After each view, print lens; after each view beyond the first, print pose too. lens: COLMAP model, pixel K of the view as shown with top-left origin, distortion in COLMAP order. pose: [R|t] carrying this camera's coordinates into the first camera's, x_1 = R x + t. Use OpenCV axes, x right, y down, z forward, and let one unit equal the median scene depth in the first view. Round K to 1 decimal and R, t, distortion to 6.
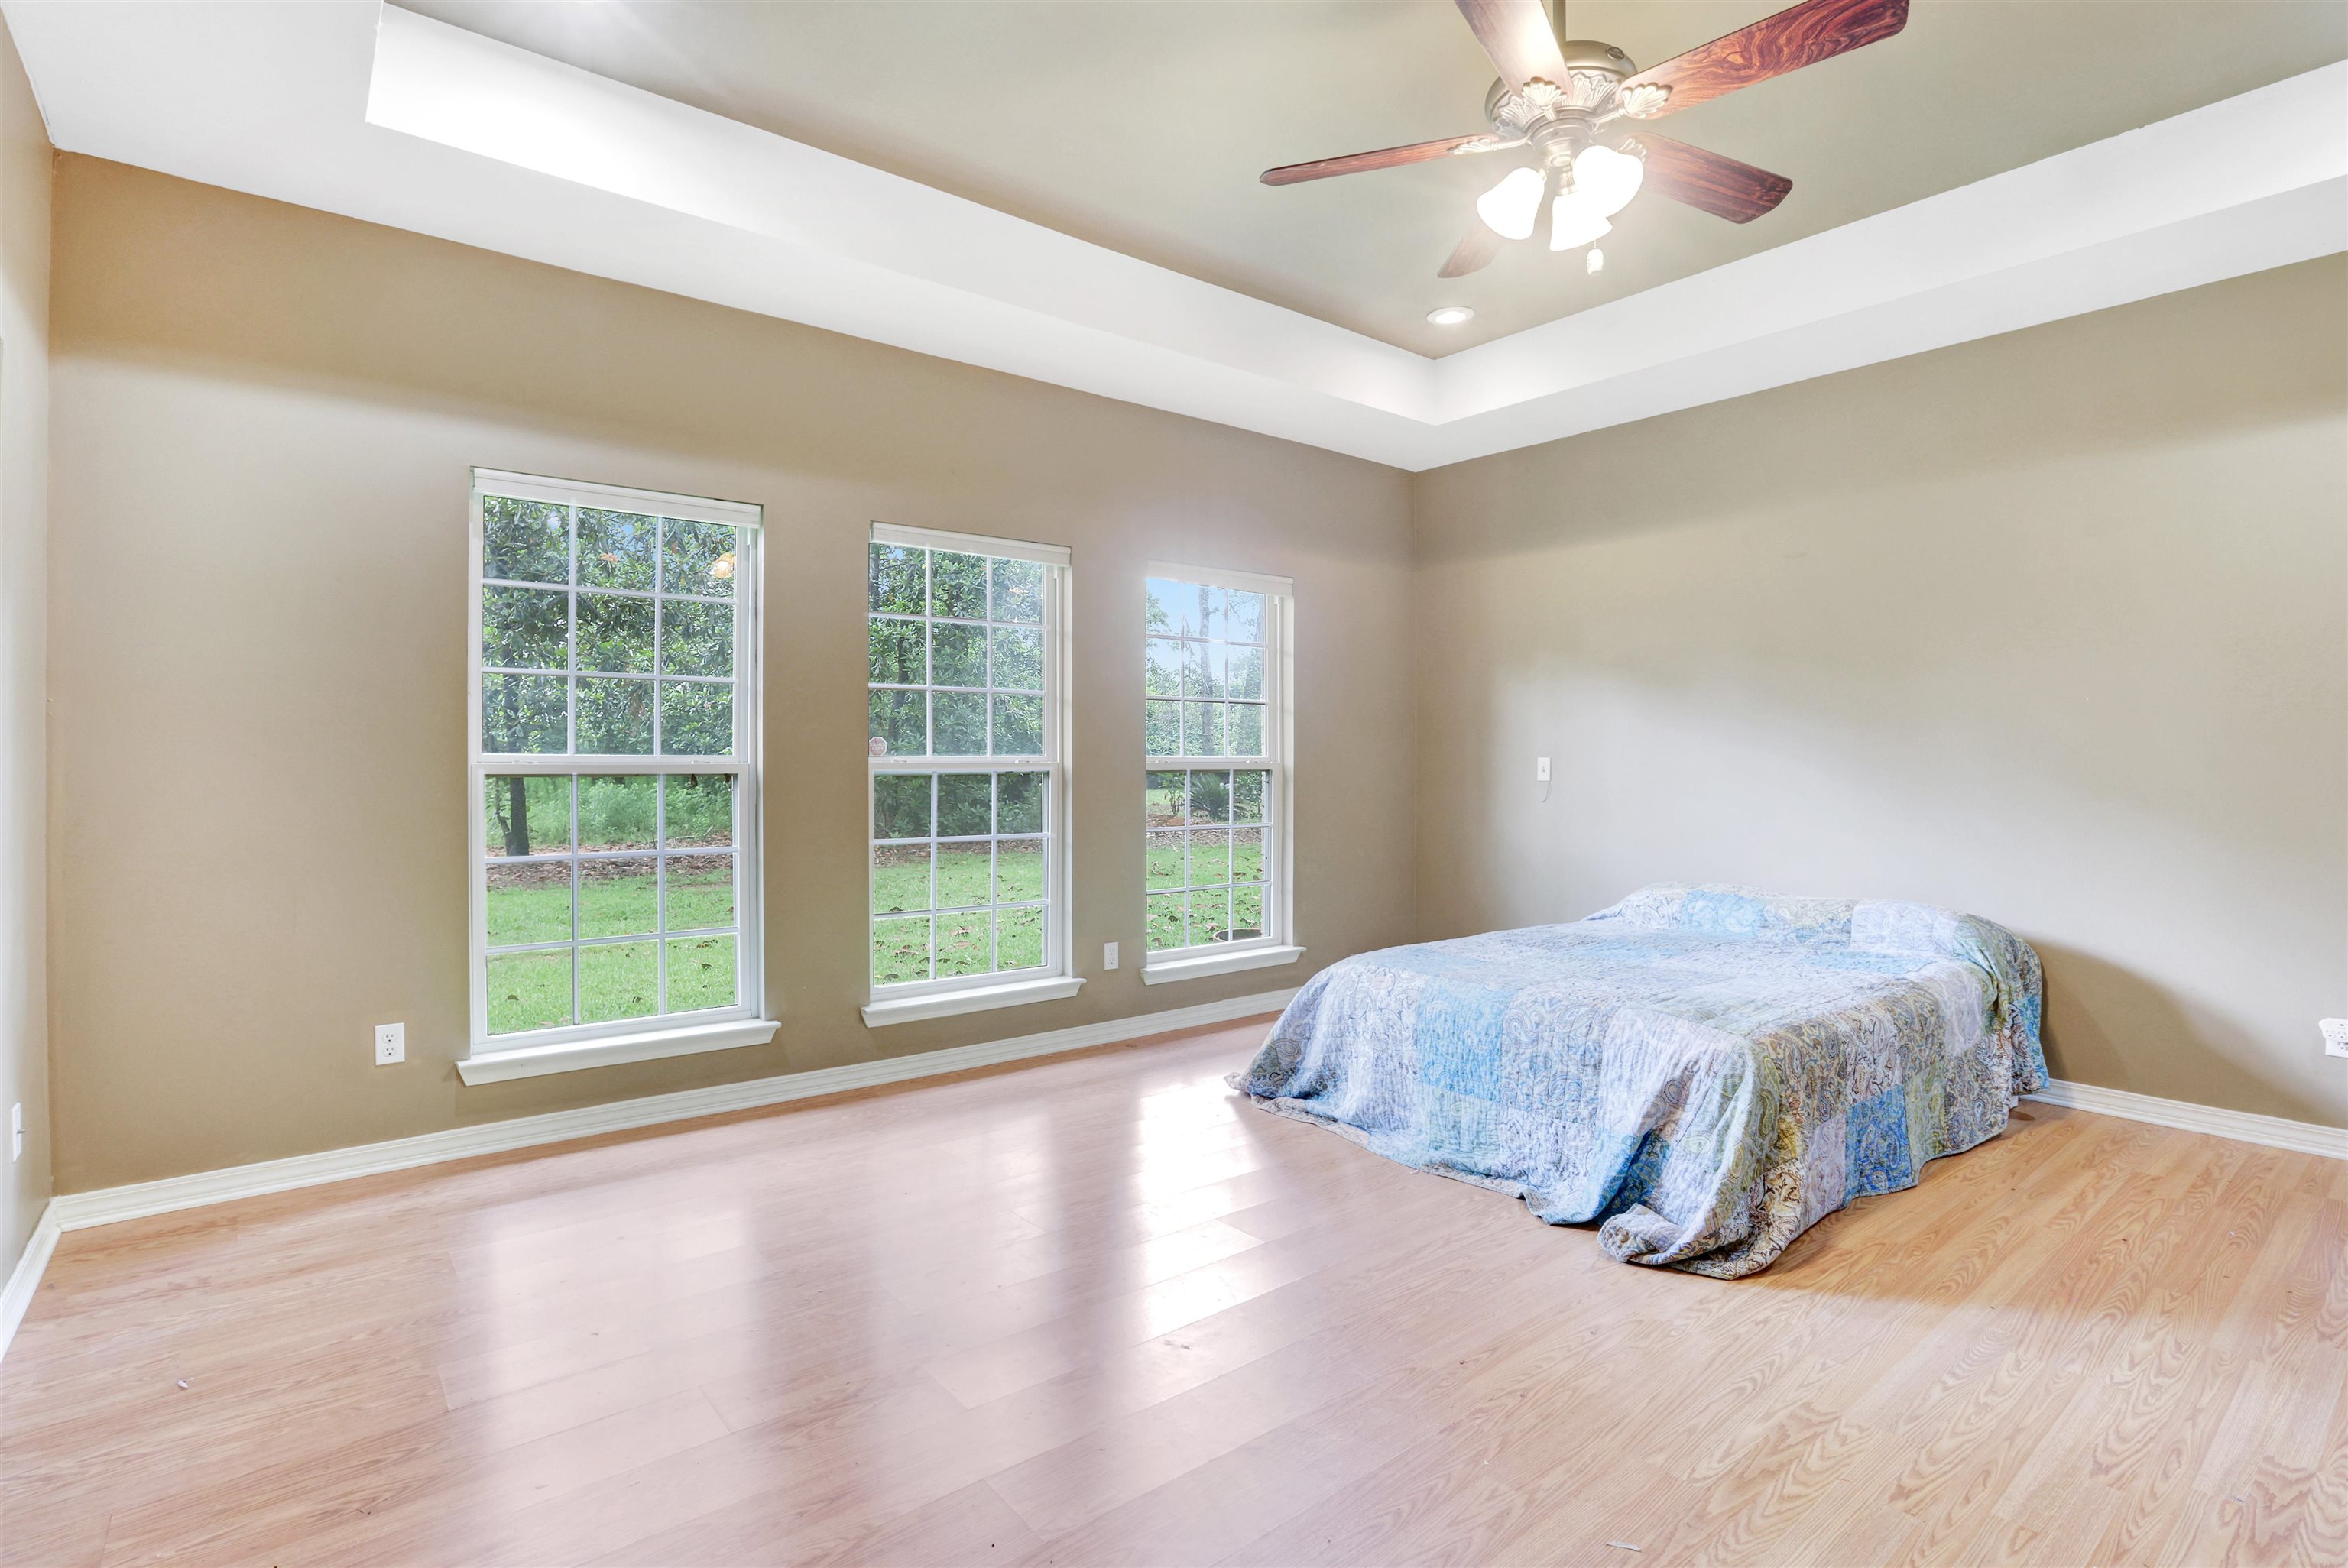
lens RADIAL K [[1113.7, 0, 1175.0], [0, 1113.7, 733.7], [0, 0, 1]] dist [0.000255, -0.000560]
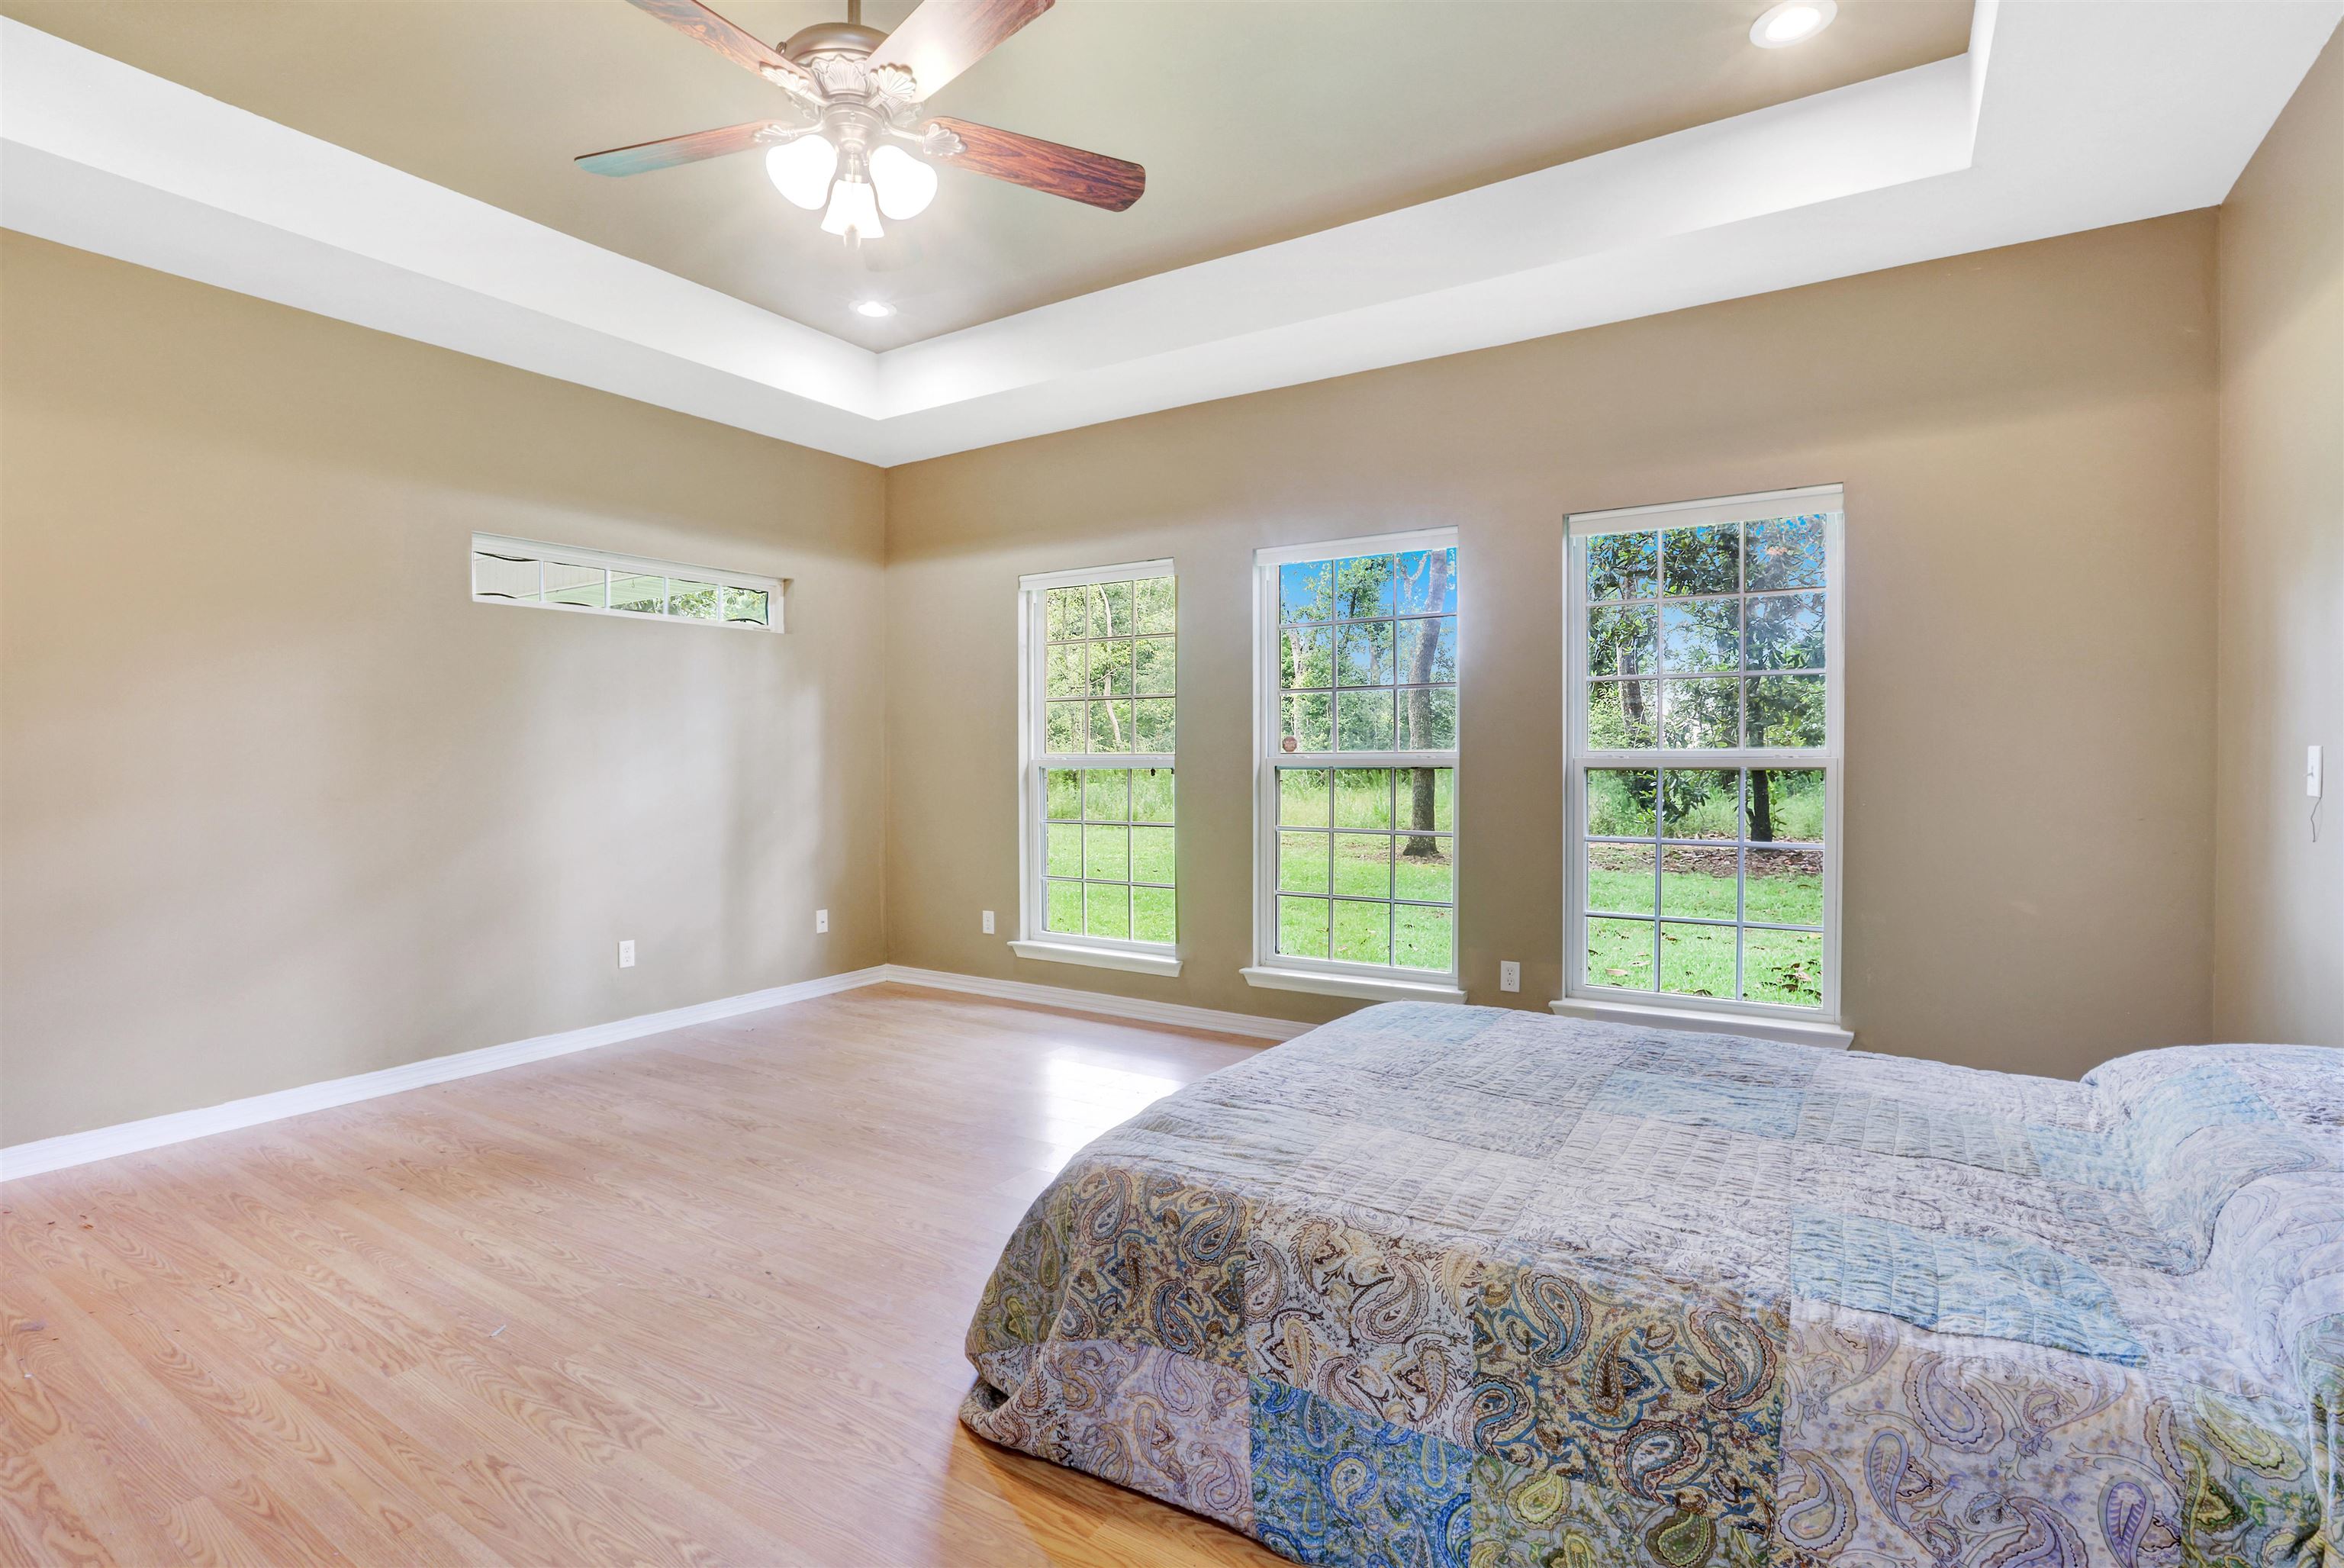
lens RADIAL K [[1104.8, 0, 1172.0], [0, 1104.8, 784.0], [0, 0, 1]] dist [-0.014700, 0.001344]
pose [[0.315251, 0.025489, -0.948666, 1.181161], [0.021002, 0.999207, 0.033826, 0.025239], [0.948776, -0.030588, 0.314466, 0.856040]]
